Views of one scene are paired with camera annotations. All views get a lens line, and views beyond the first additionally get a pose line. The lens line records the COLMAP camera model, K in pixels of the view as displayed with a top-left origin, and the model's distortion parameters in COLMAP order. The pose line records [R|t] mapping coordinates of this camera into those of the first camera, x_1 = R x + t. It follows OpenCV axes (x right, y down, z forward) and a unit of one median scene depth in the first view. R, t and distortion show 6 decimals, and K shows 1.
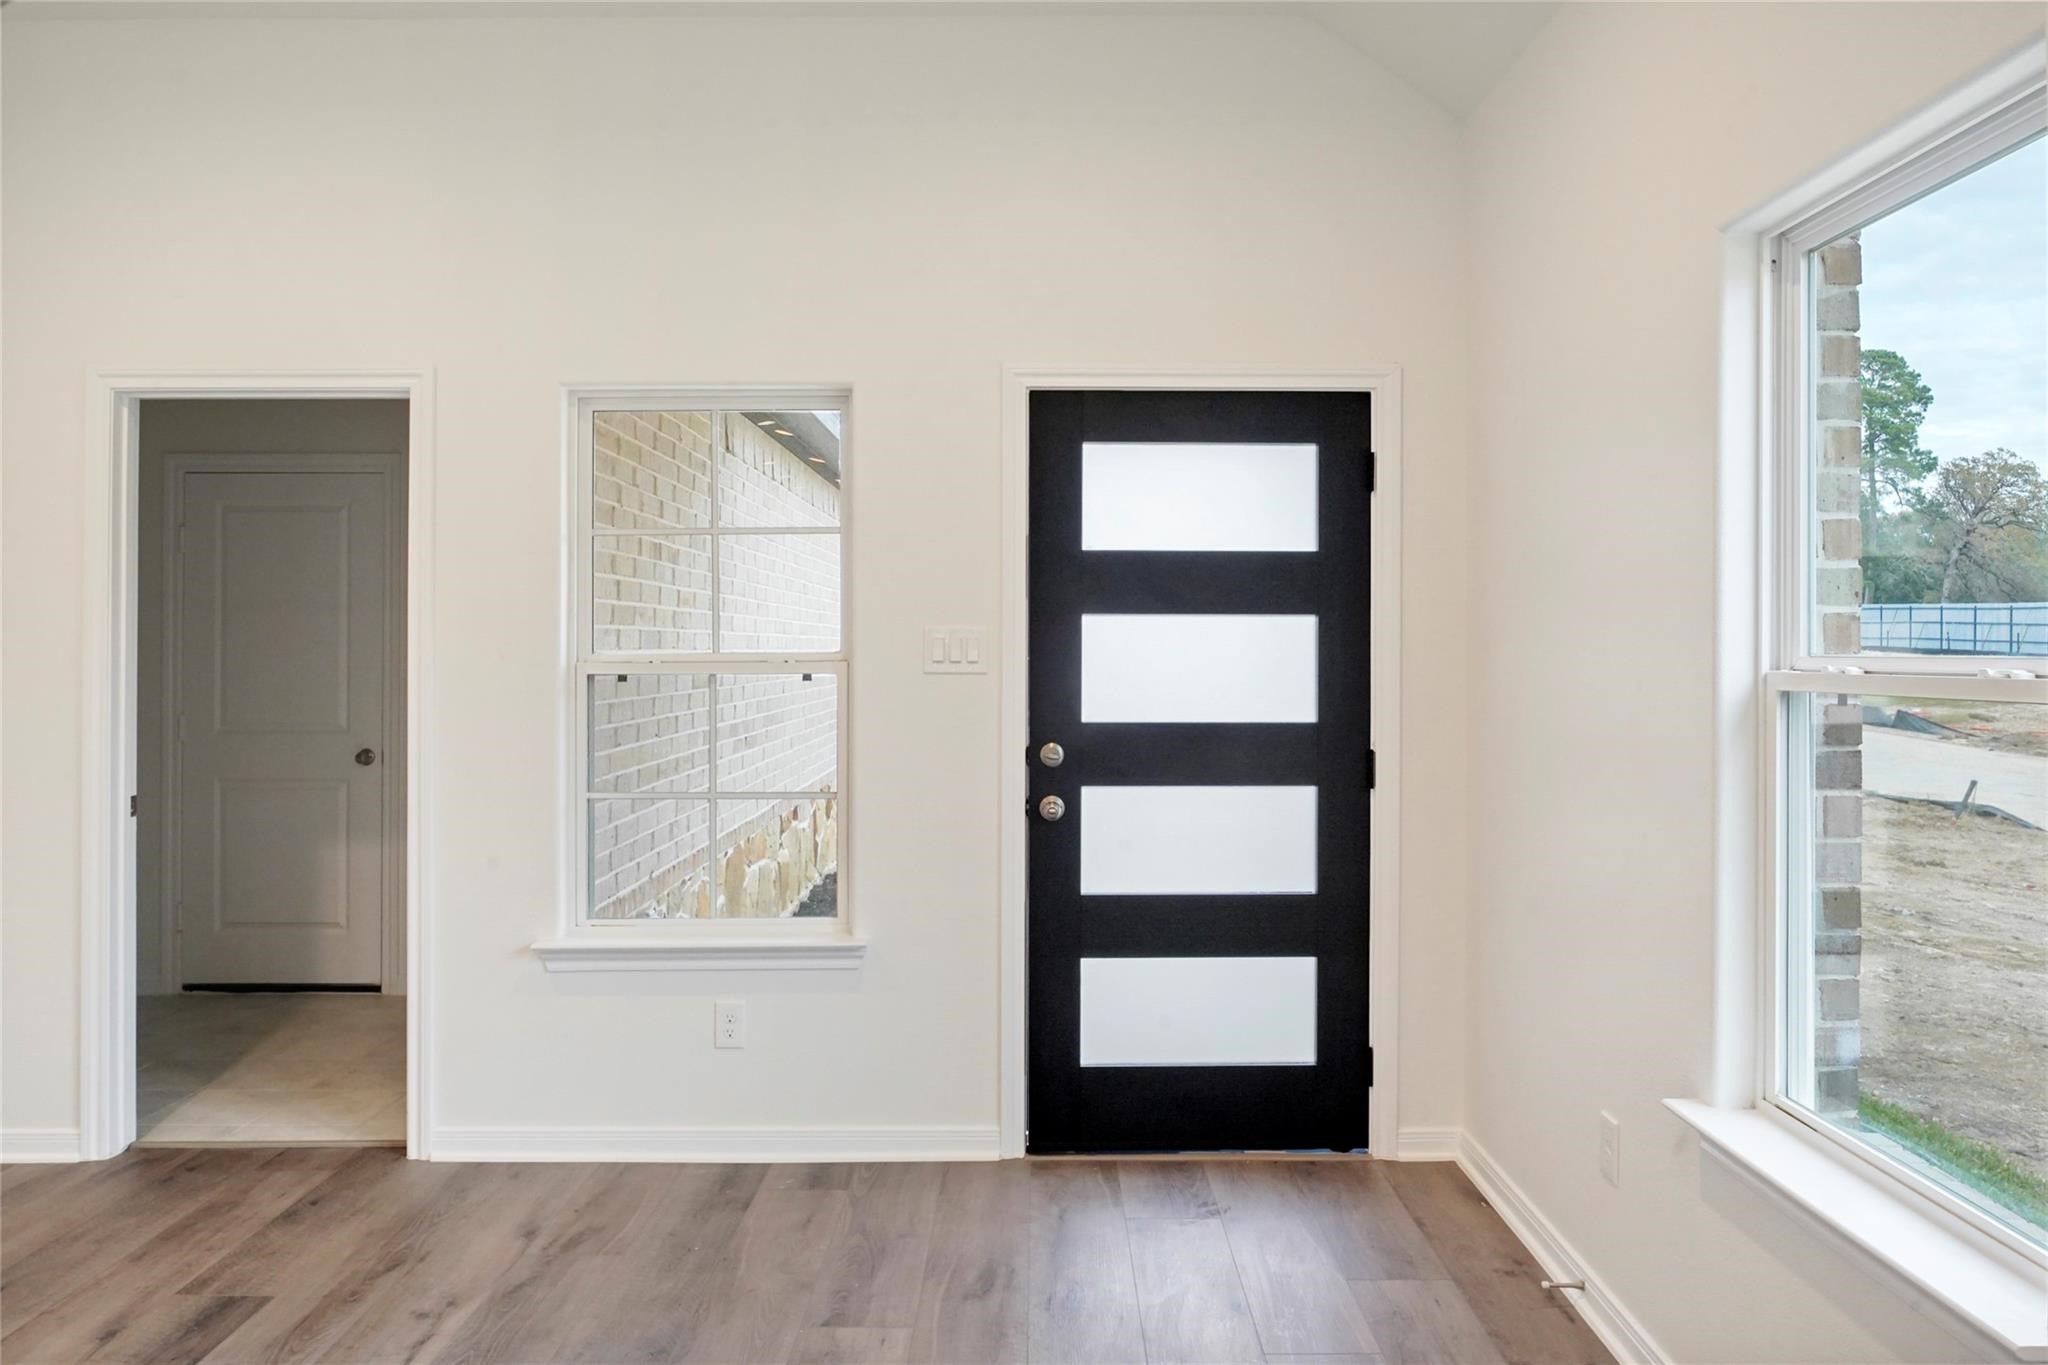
lens RADIAL K [[1423.6, 0, 1033.6], [0, 1423.6, 645.2], [0, 0, 1]] dist [0.001483, 0.003674]
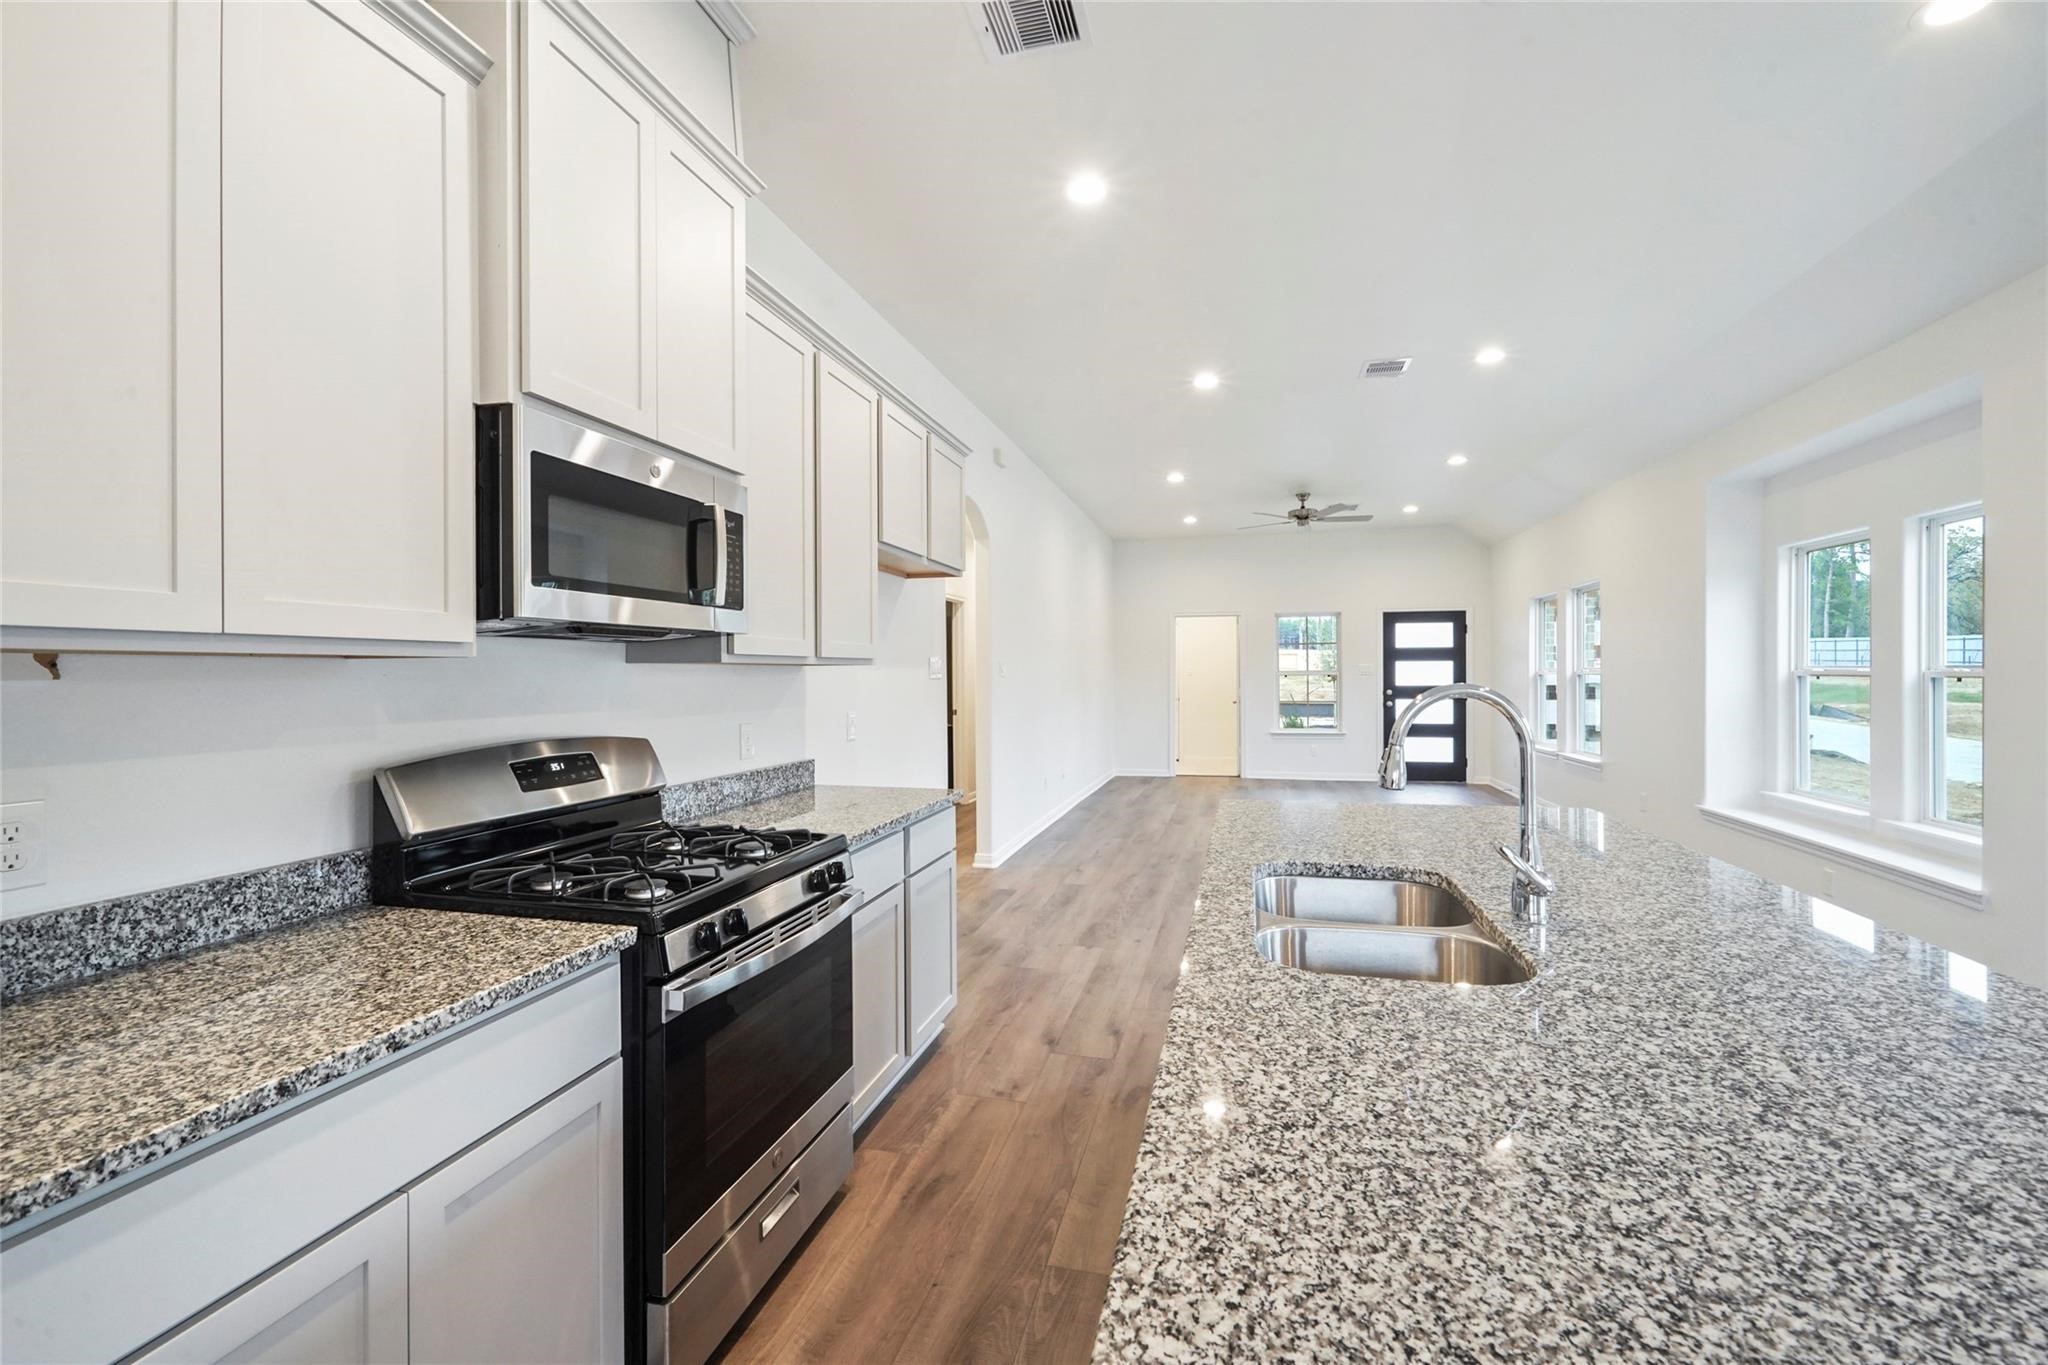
lens RADIAL K [[856.8, 0, 1033.0], [0, 856.8, 673.3], [0, 0, 1]] dist [0.025780, -0.000245]
pose [[0.971518, -0.005653, -0.236898, -0.434738], [0.006704, 0.999971, 0.003632, -0.001435], [0.236871, -0.005117, 0.971528, -1.912179]]
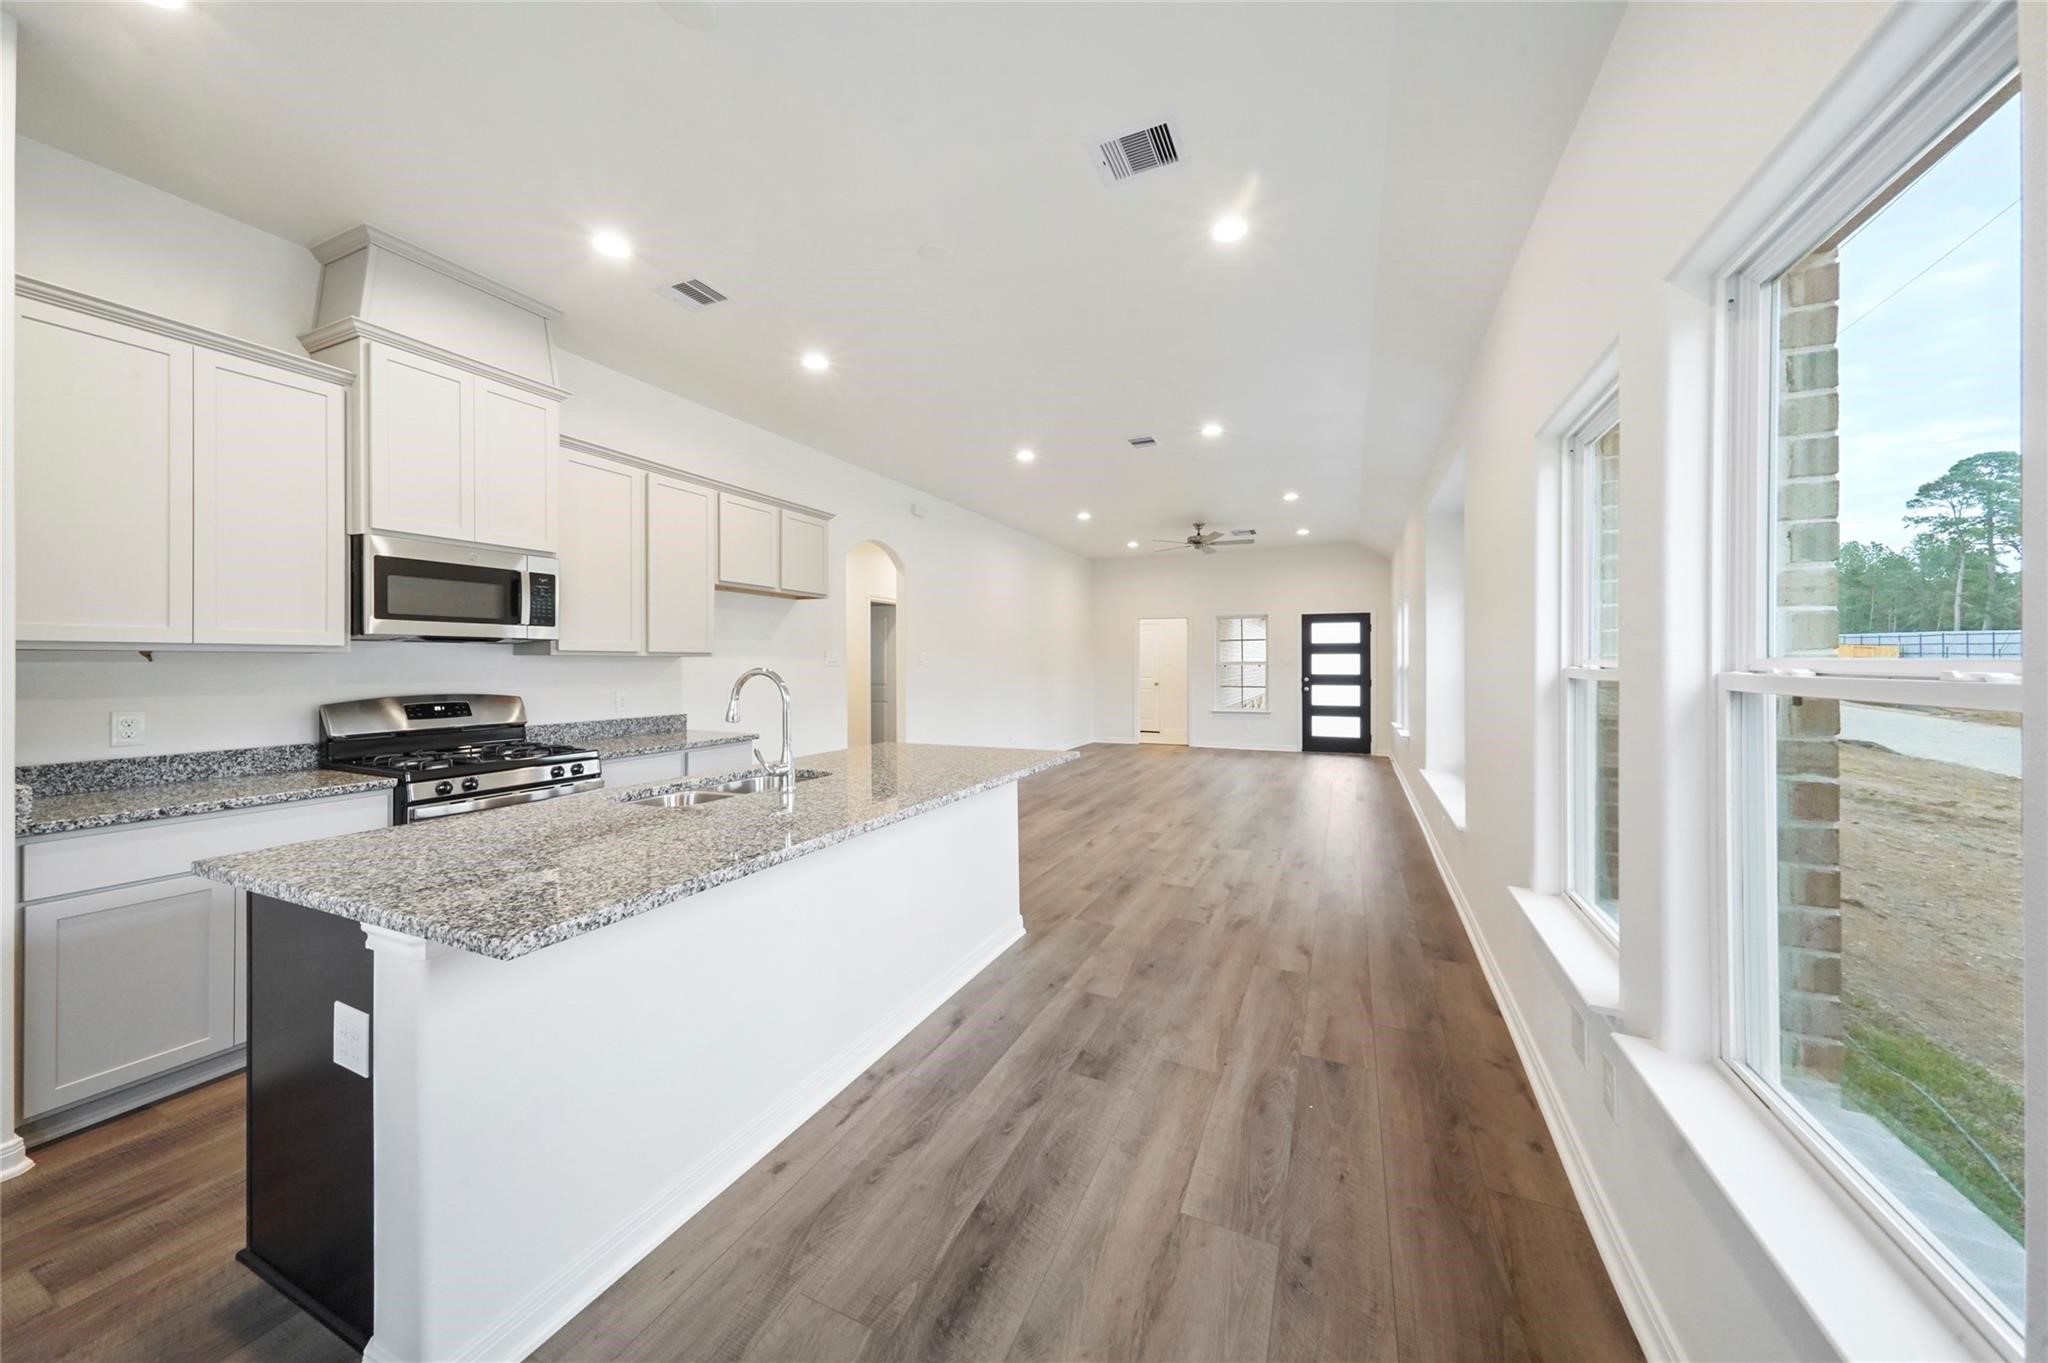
lens RADIAL K [[699.7, 0, 1019.6], [0, 699.7, 659.7], [0, 0, 1]] dist [0.022104, 0.000121]
pose [[0.908259, -0.003533, -0.418393, 0.142552], [0.002977, 0.999994, -0.001982, 0.001198], [0.418398, 0.000555, 0.908264, -1.947508]]
